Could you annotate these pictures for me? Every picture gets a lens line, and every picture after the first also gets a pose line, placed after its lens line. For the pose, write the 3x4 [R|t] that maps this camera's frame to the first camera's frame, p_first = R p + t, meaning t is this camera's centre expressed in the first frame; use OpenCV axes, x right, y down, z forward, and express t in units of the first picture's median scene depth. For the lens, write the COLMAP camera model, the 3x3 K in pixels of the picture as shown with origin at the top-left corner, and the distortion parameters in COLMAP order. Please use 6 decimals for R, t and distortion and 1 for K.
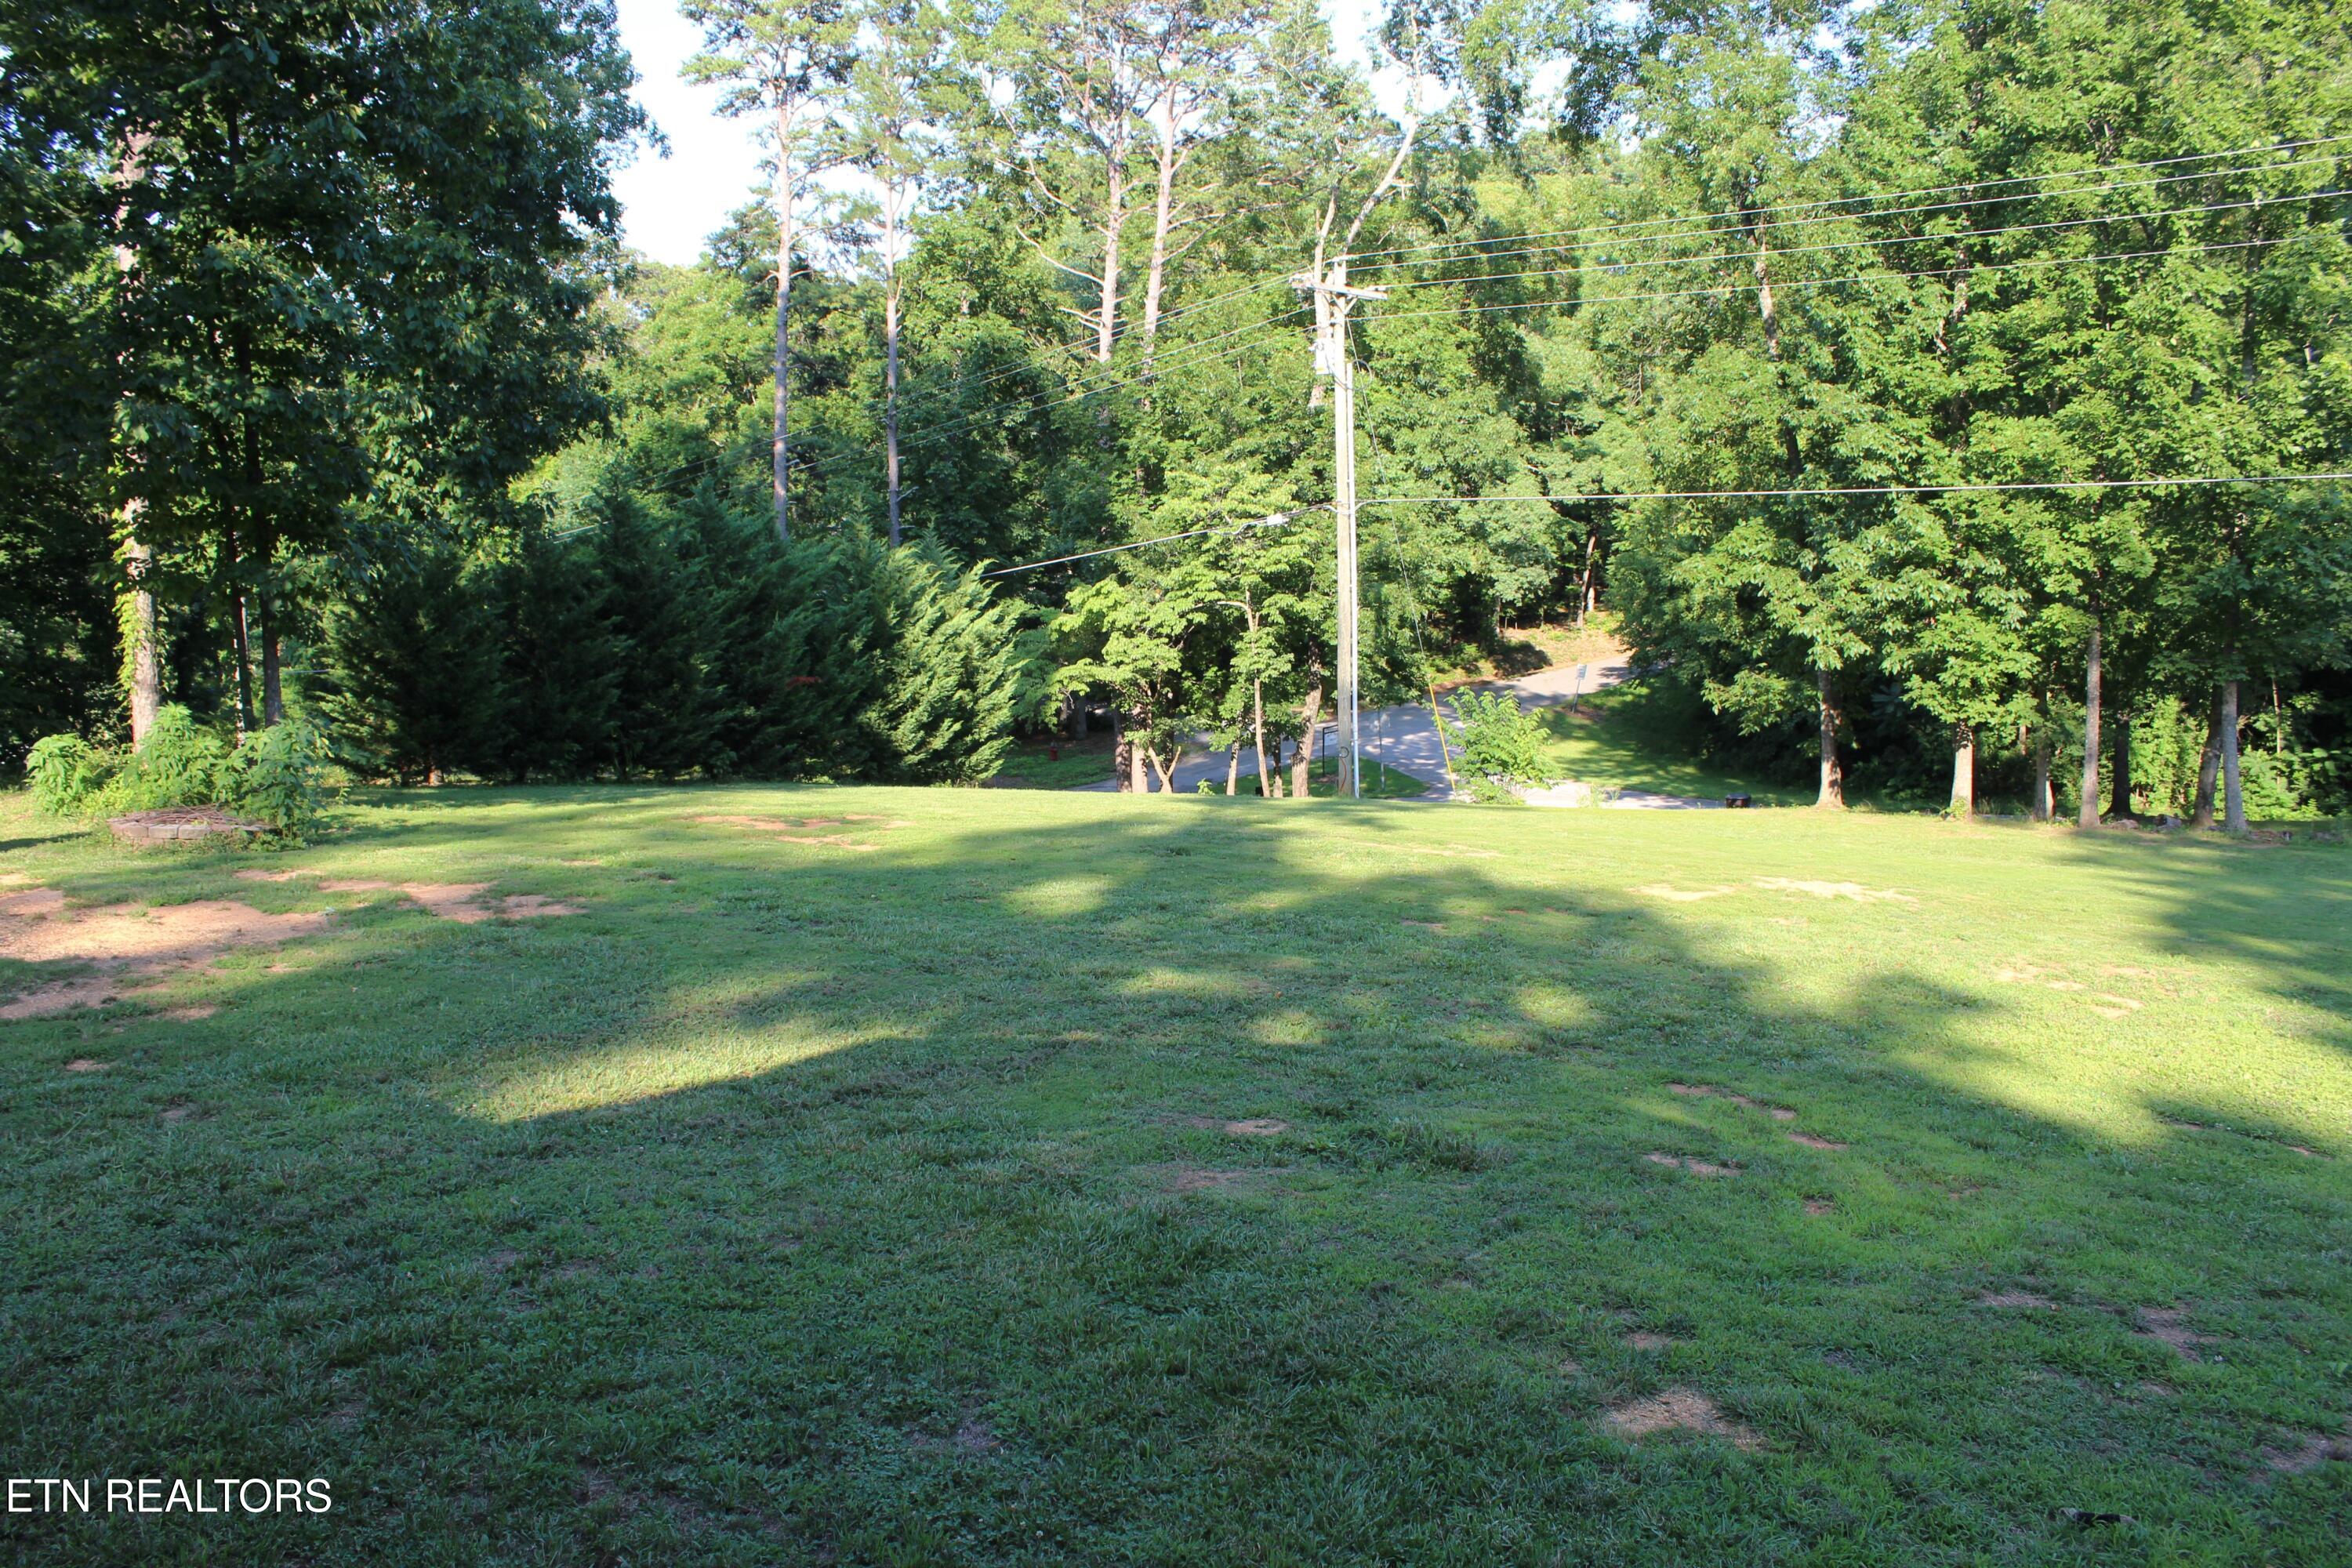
lens RADIAL K [[1976.1, 0, 1176.0], [0, 1976.1, 784.0], [0, 0, 1]] dist [-0.162952, 0.155533]
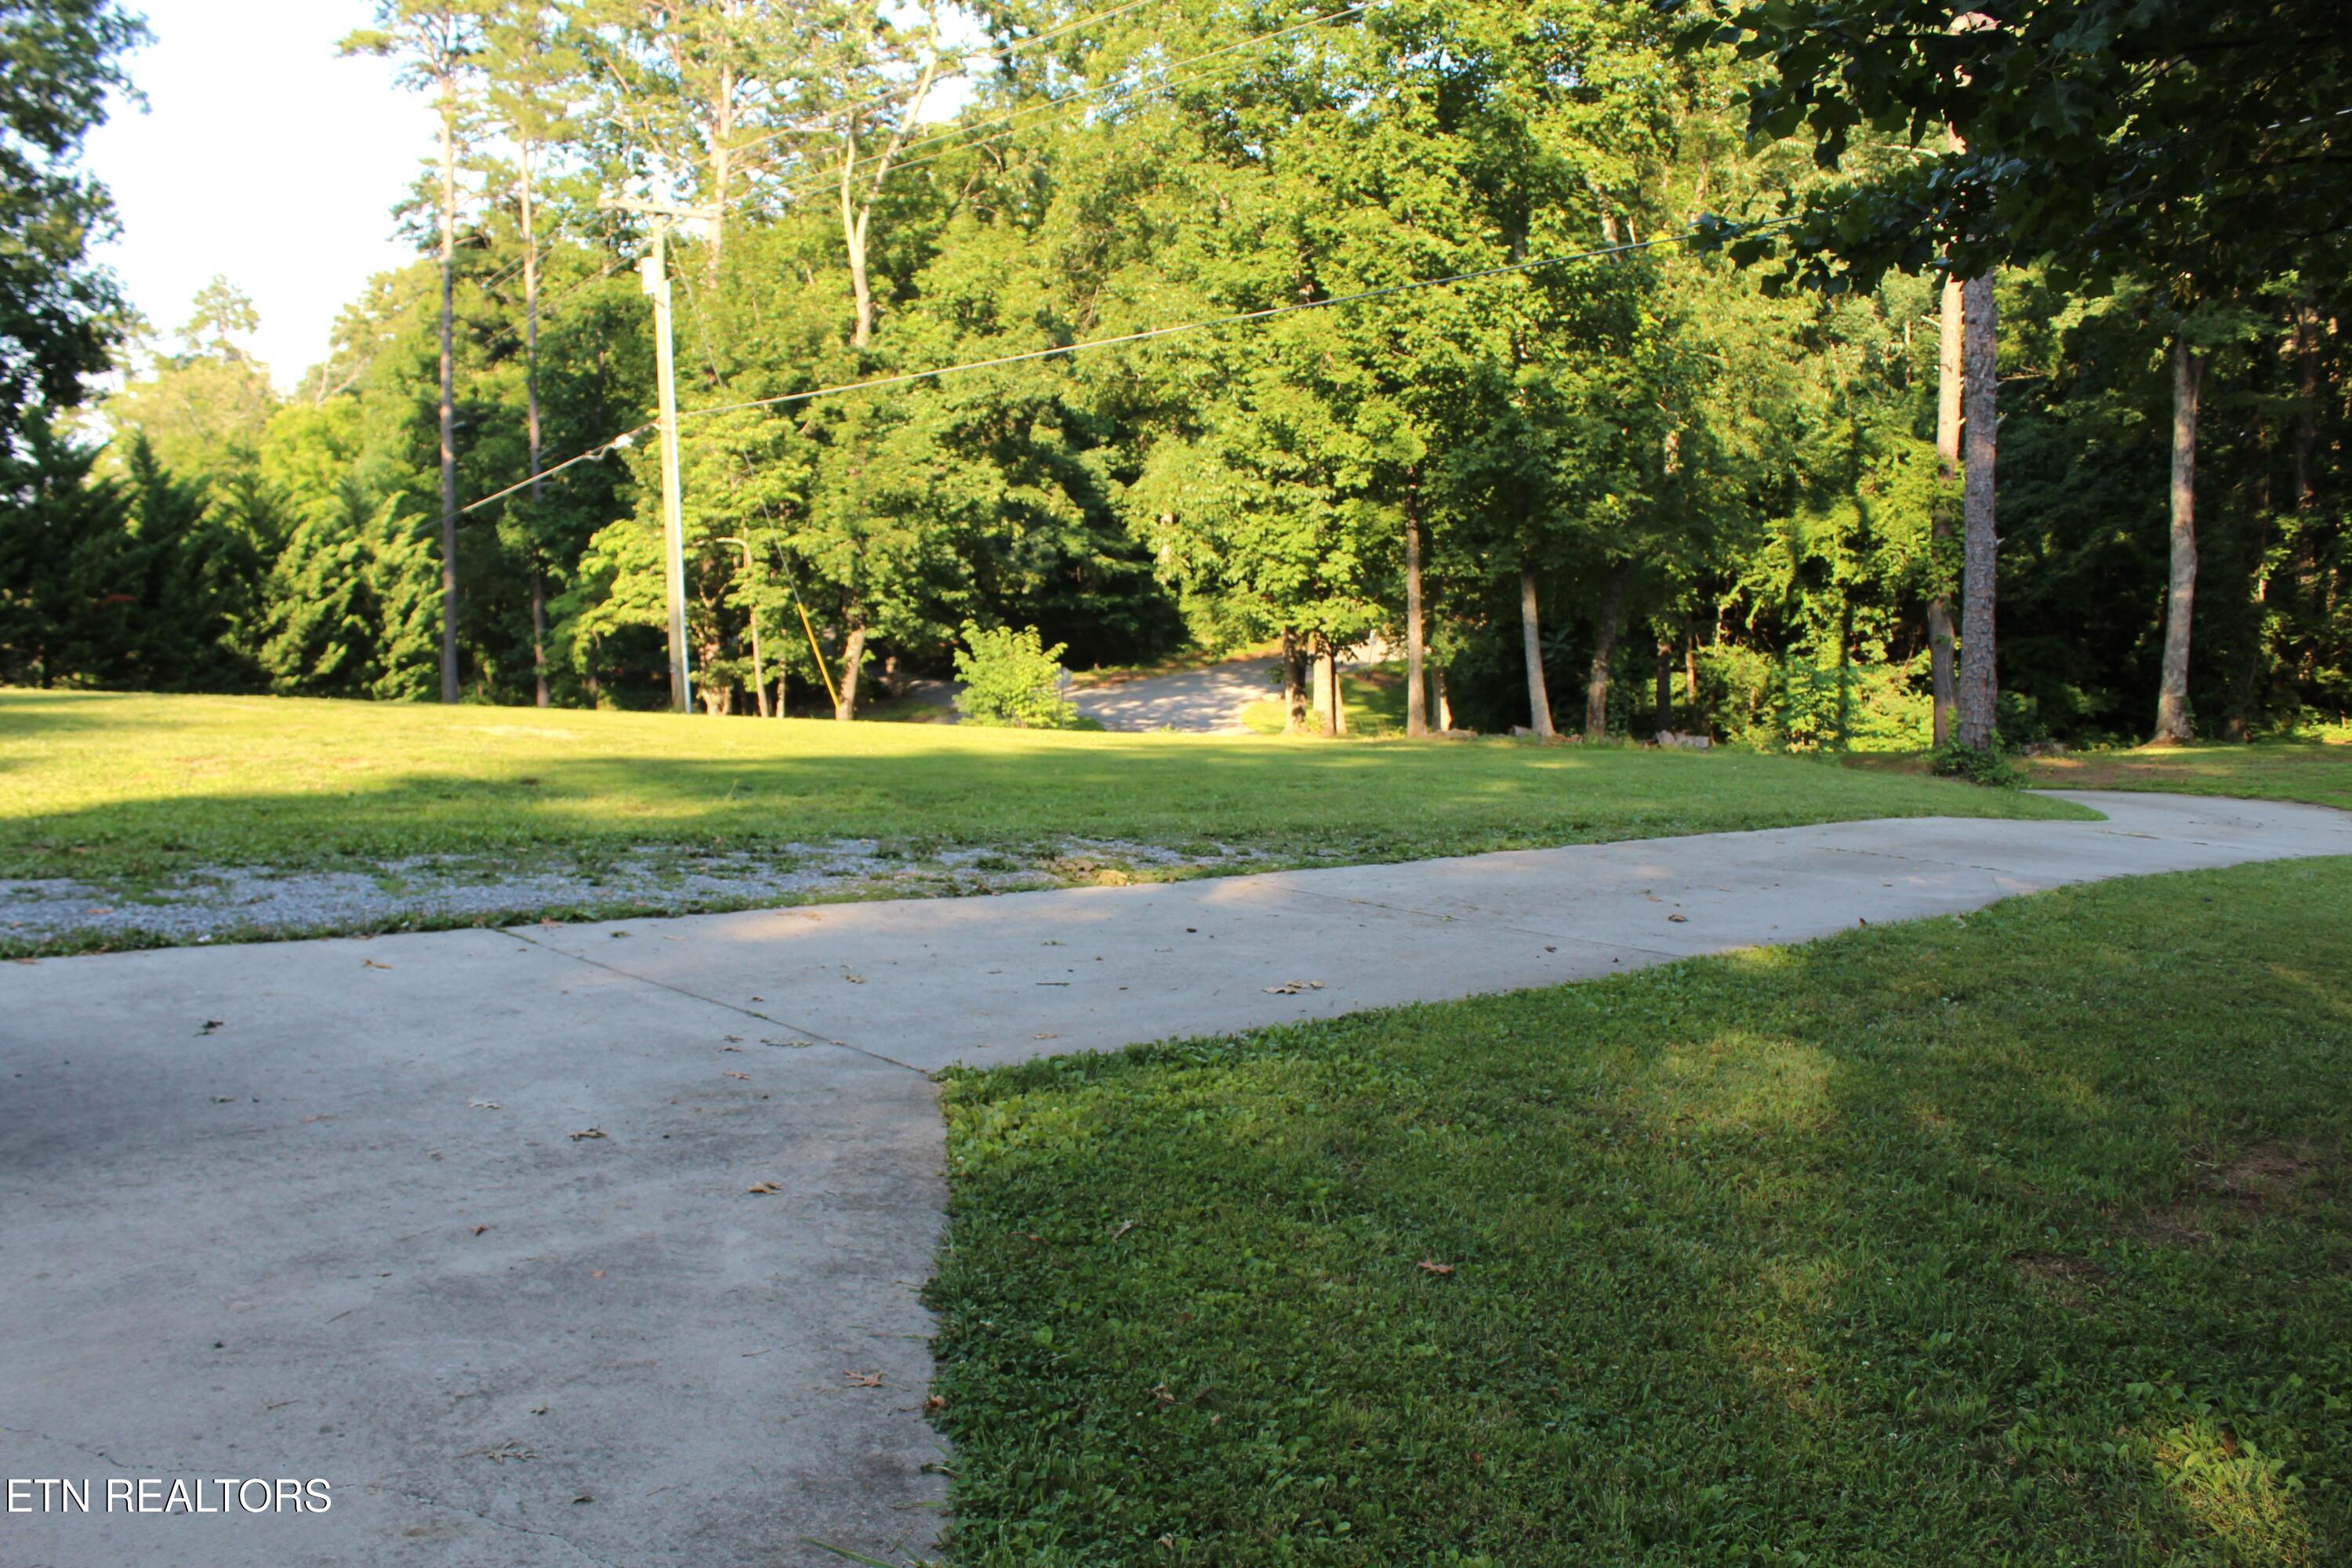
lens RADIAL K [[1976.1, 0, 1176.0], [0, 1976.1, 784.0], [0, 0, 1]] dist [-0.162952, 0.155533]
pose [[0.997363, -0.001158, -0.072563, 0.382699], [0.000854, 0.999991, -0.004219, 0.043738], [0.072567, 0.004146, 0.997355, 0.023030]]
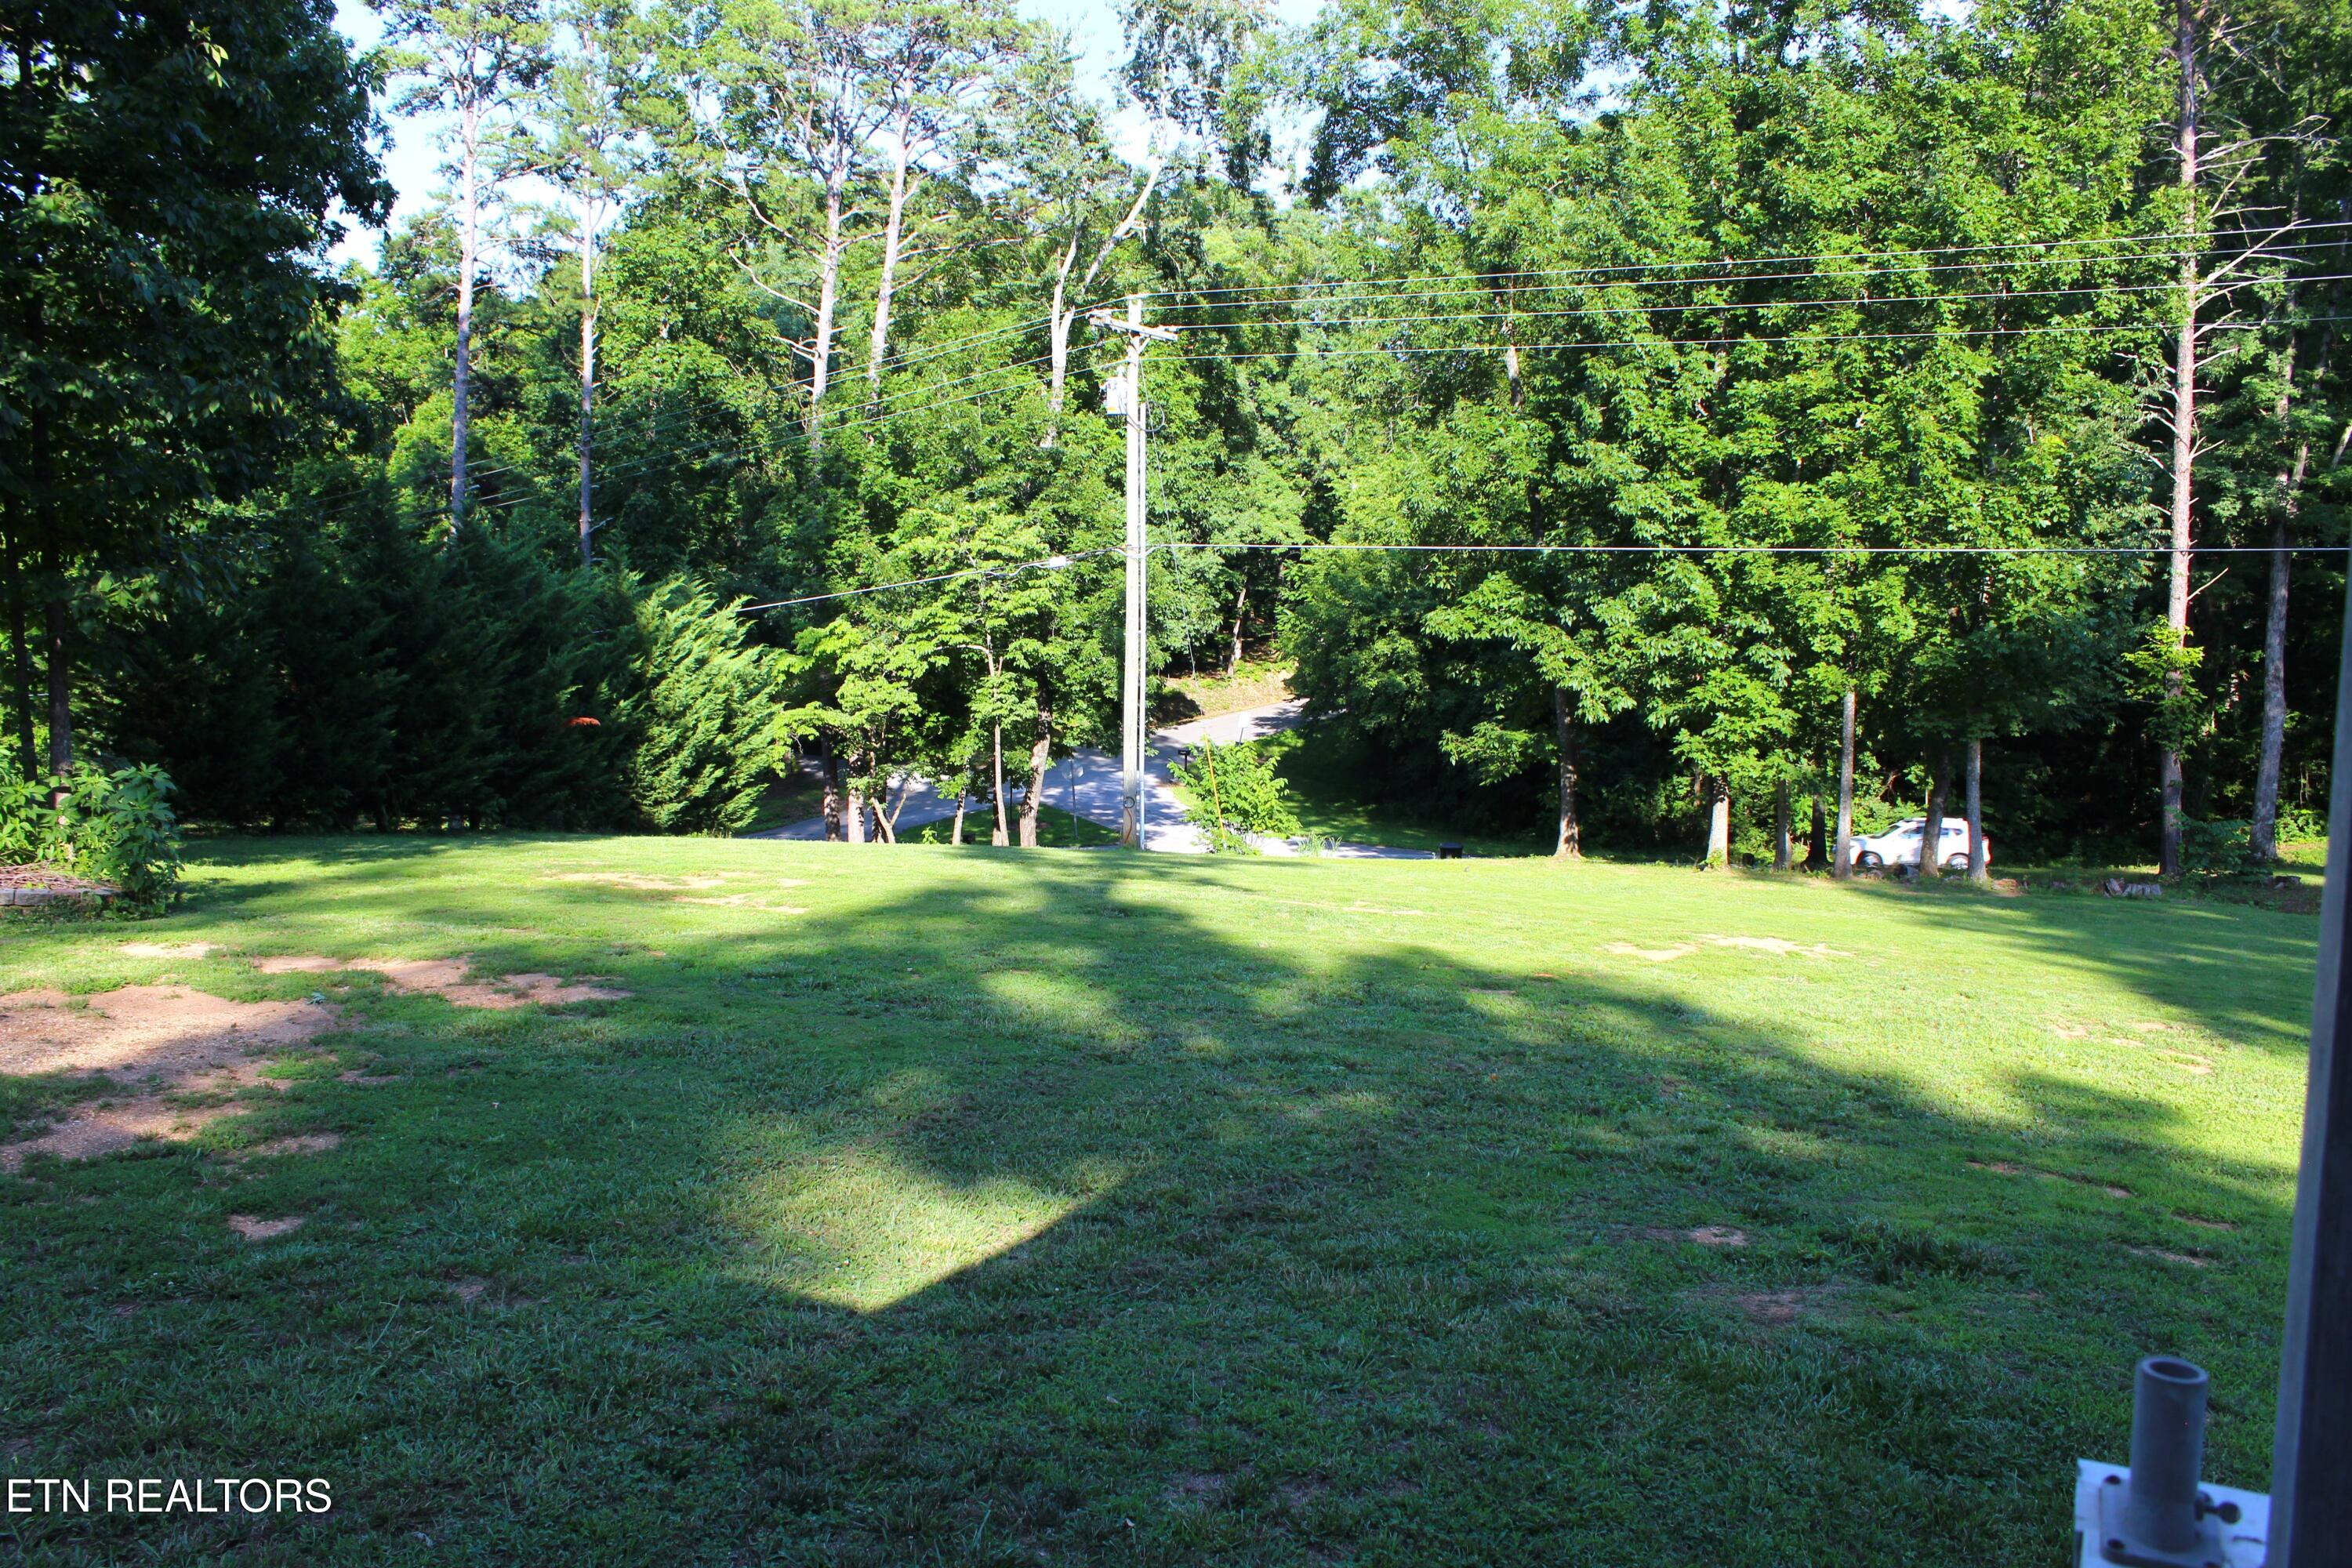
lens RADIAL K [[1976.1, 0, 1176.0], [0, 1976.1, 784.0], [0, 0, 1]] dist [-0.162952, 0.155533]
pose [[0.978222, 0.007470, 0.207426, -0.087585], [-0.002762, 0.999732, -0.022975, -0.002628], [-0.207543, 0.021901, 0.977981, 0.038776]]
